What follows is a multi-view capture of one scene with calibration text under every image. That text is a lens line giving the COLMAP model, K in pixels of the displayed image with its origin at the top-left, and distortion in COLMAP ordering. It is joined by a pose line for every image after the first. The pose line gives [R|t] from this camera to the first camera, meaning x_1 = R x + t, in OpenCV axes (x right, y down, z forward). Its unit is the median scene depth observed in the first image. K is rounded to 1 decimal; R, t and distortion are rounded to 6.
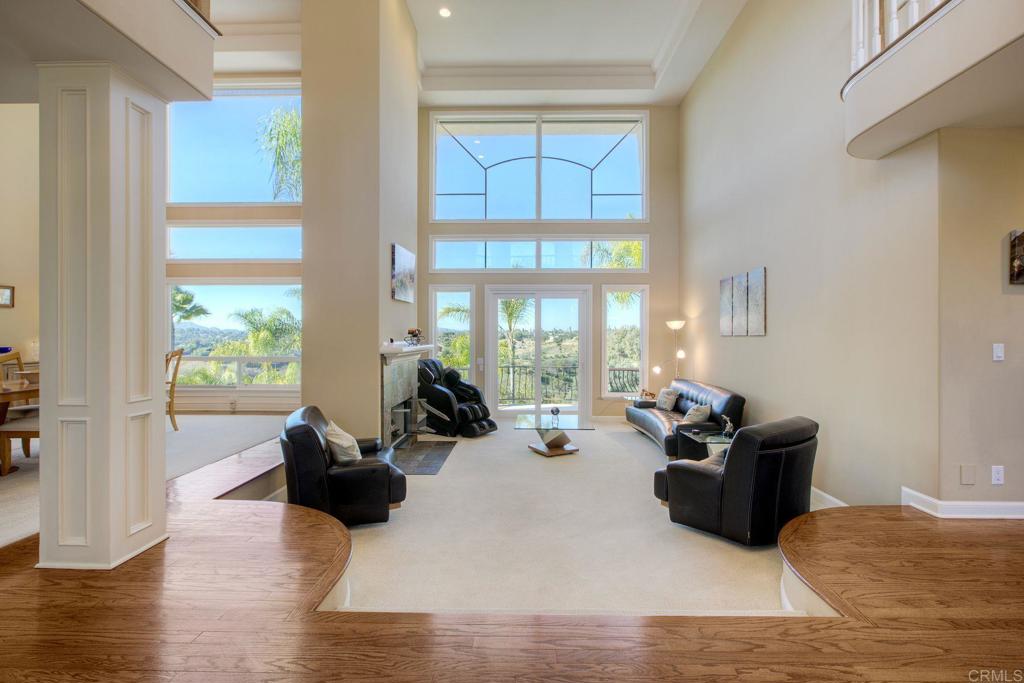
lens RADIAL K [[473.1, 0, 520.7], [0, 473.1, 337.2], [0, 0, 1]] dist [-0.004174, 0.000969]
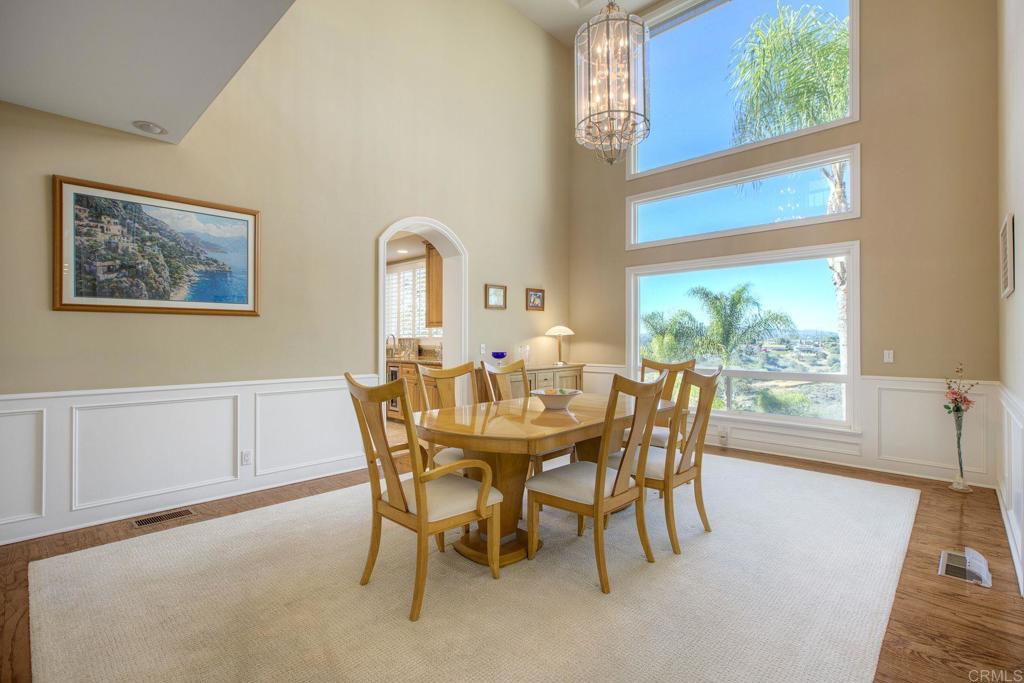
lens RADIAL K [[473.1, 0, 504.6], [0, 473.1, 338.3], [0, 0, 1]] dist [-0.004174, 0.000969]
pose [[0.720965, -0.001548, -0.692970, -0.320844], [-0.003492, 0.999977, -0.005867, 0.000083], [0.692963, 0.006650, 0.720943, 0.243580]]
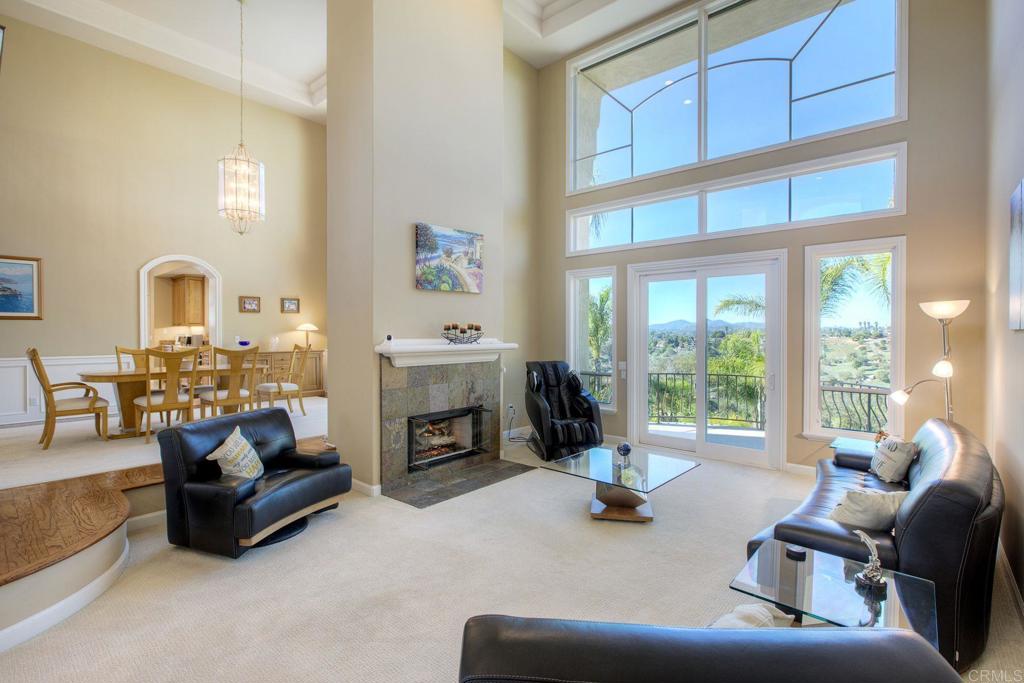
lens RADIAL K [[473.1, 0, 514.1], [0, 473.1, 339.2], [0, 0, 1]] dist [-0.004174, 0.000969]
pose [[0.768976, 0.006927, -0.639240, 0.268563], [-0.001570, 0.999959, 0.008948, 0.000969], [0.639276, -0.005877, 0.768955, 0.303448]]
